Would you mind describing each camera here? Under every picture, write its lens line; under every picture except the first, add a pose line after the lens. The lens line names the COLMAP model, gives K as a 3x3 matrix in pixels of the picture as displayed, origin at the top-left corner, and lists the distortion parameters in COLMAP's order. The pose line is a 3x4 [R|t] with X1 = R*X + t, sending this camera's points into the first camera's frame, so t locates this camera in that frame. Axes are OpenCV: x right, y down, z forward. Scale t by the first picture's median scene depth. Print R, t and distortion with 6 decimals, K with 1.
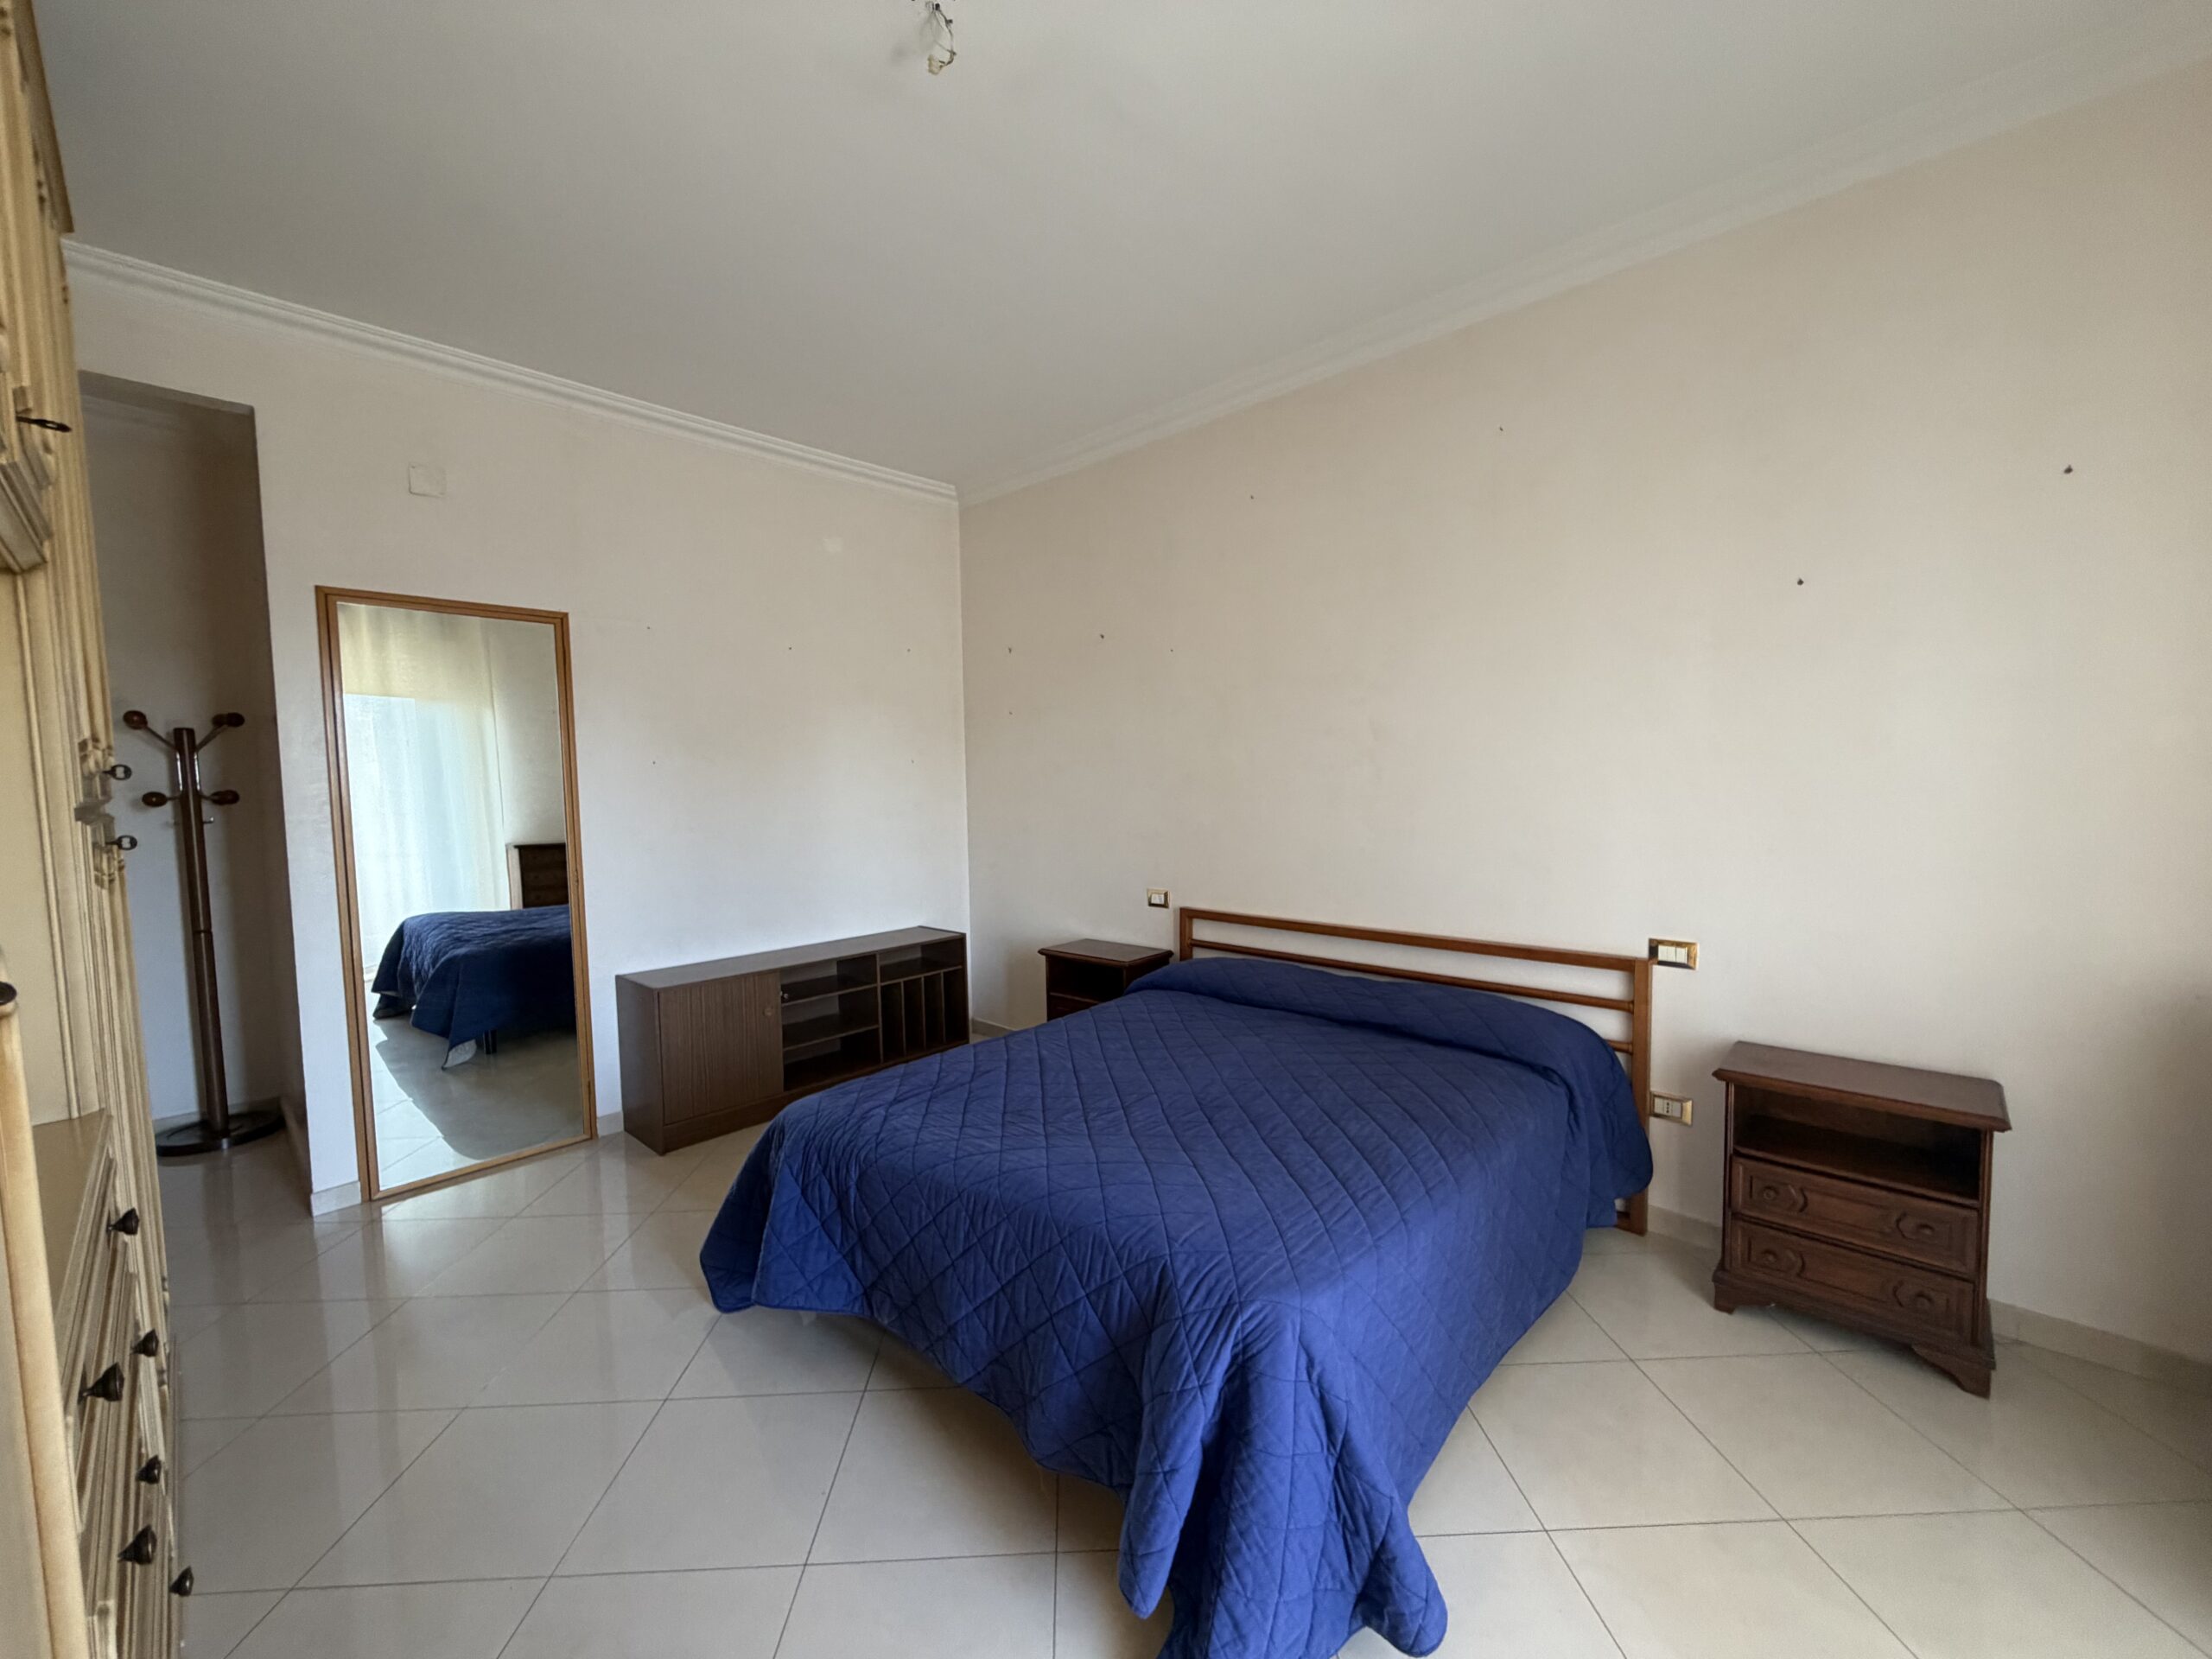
lens RADIAL K [[883.5, 0, 1104.7], [0, 883.5, 832.4], [0, 0, 1]] dist [-0.001006, 0.000100]
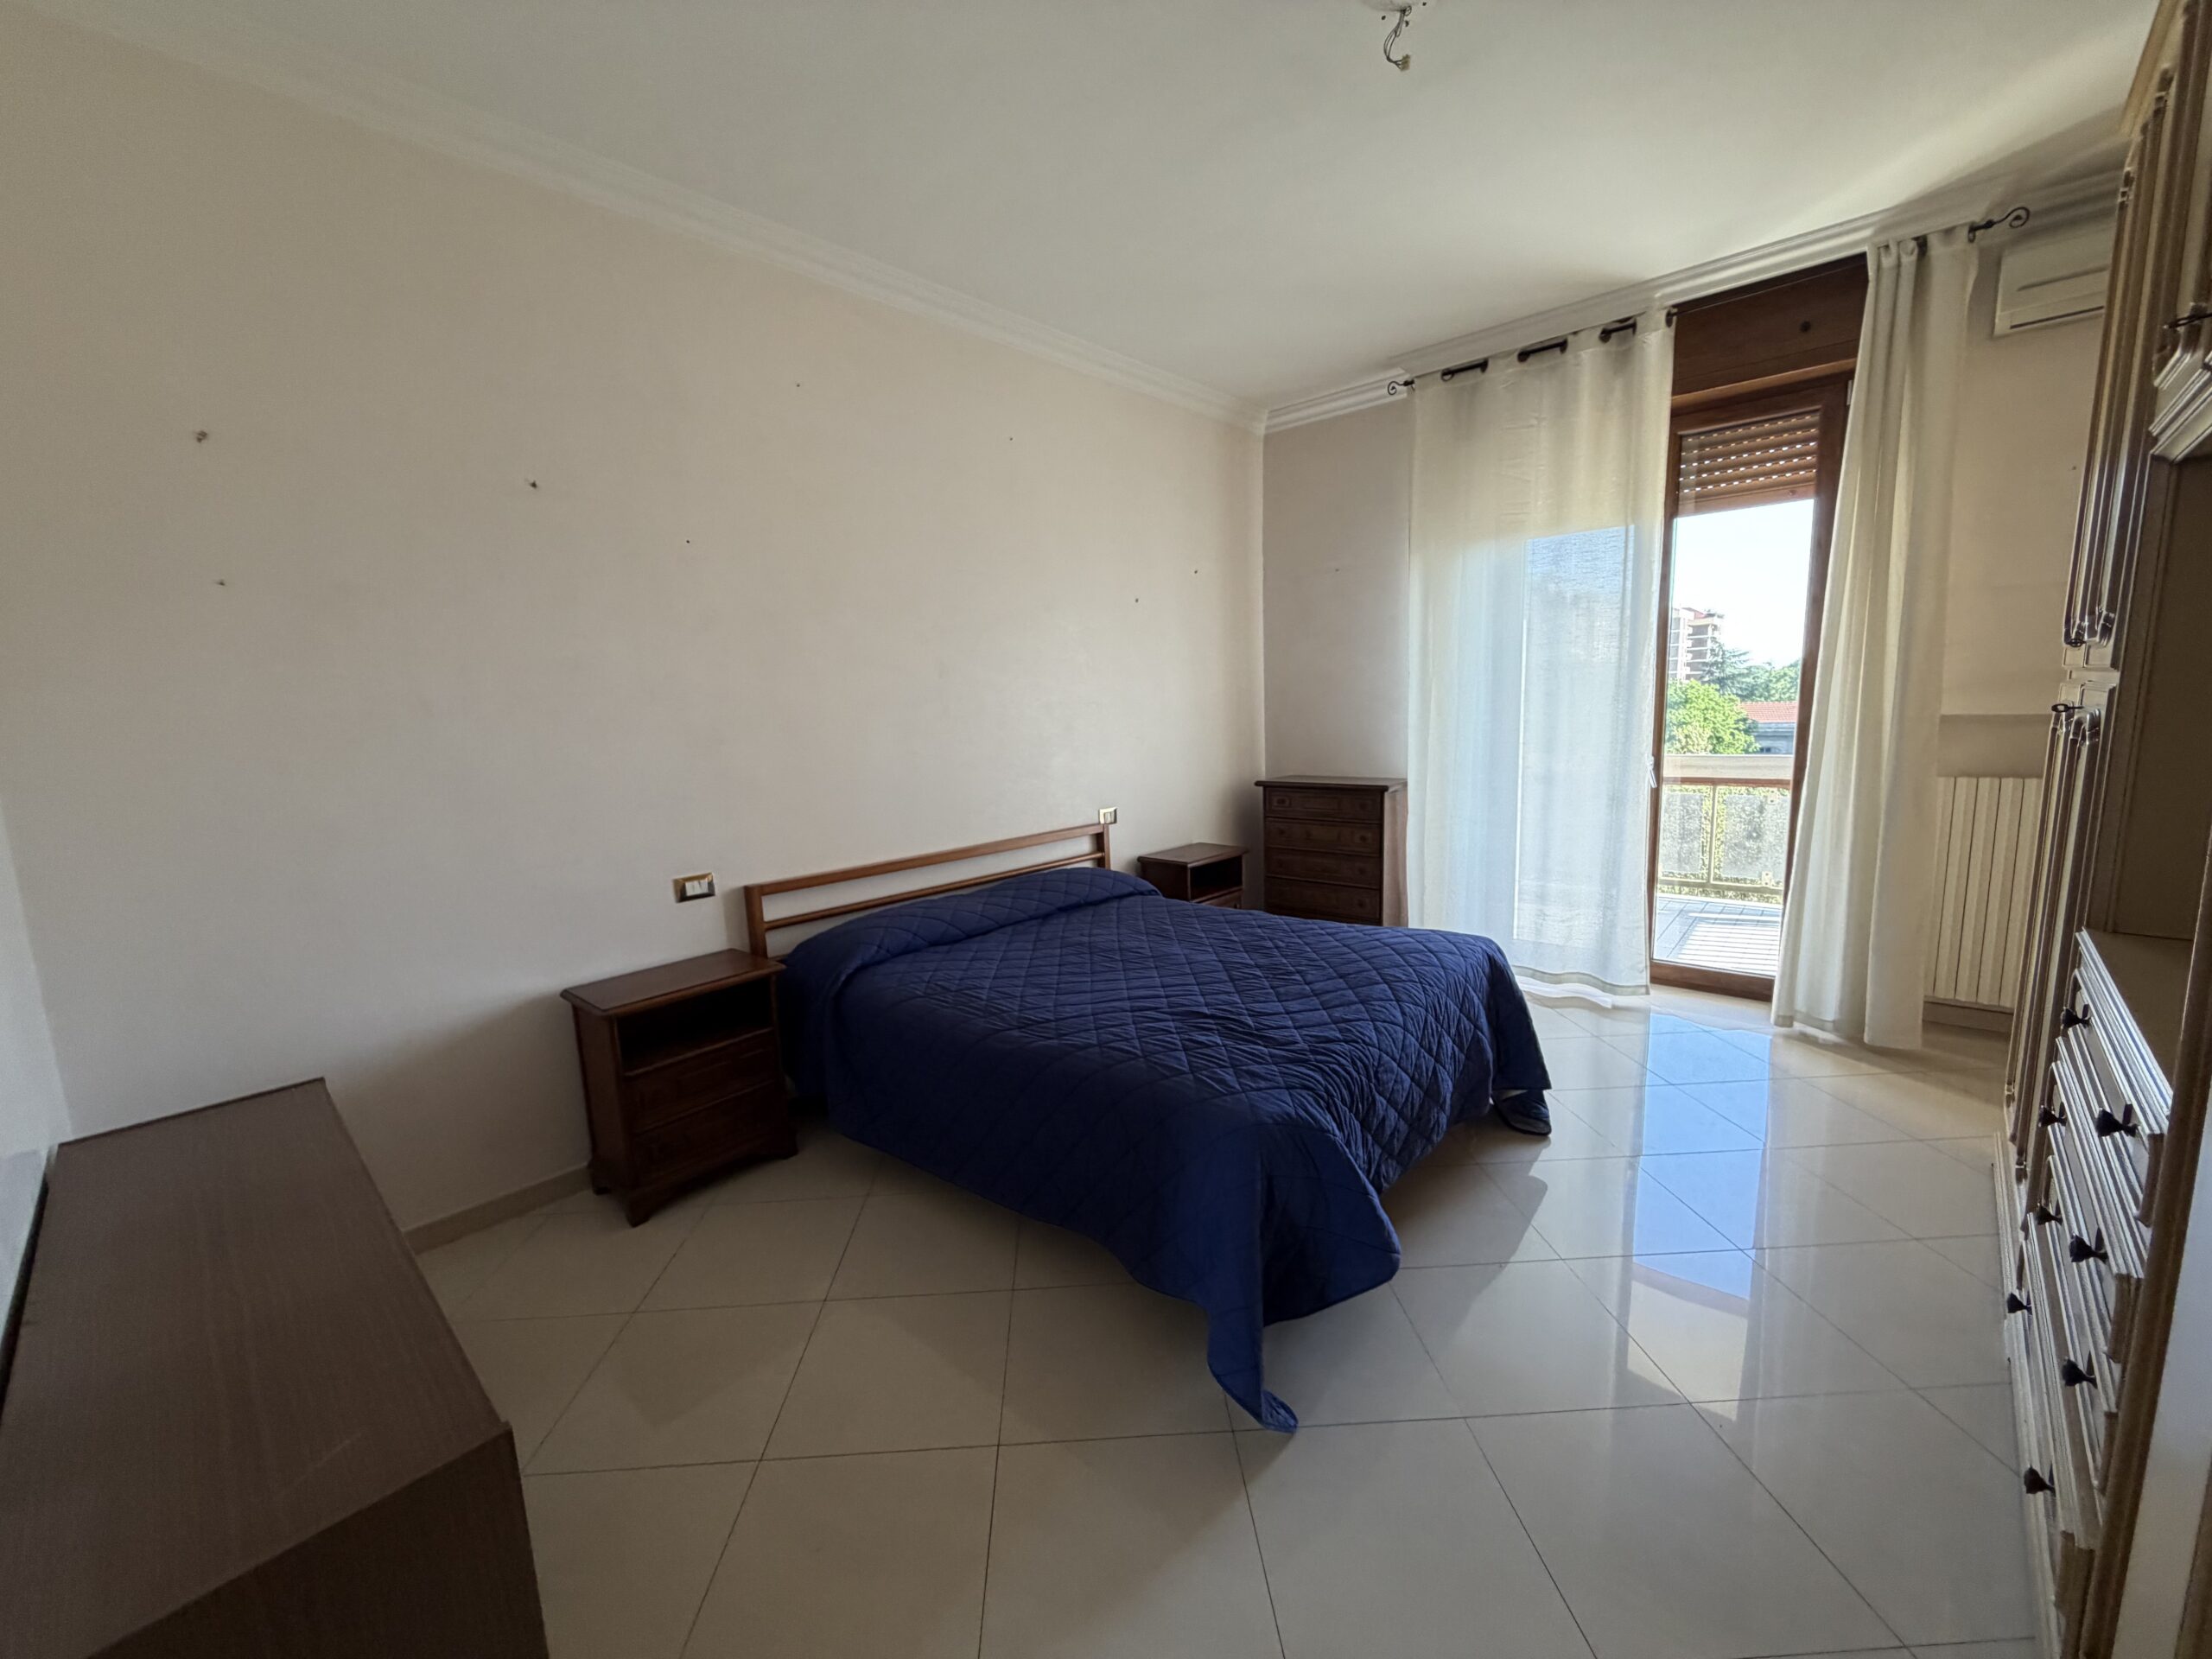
lens RADIAL K [[883.5, 0, 1105.4], [0, 883.5, 835.4], [0, 0, 1]] dist [-0.001006, 0.000100]
pose [[-0.005559, -0.126353, 0.991970, -0.656803], [0.100945, 0.986847, 0.126266, -0.024417], [-0.994876, 0.100837, 0.007269, 0.663914]]
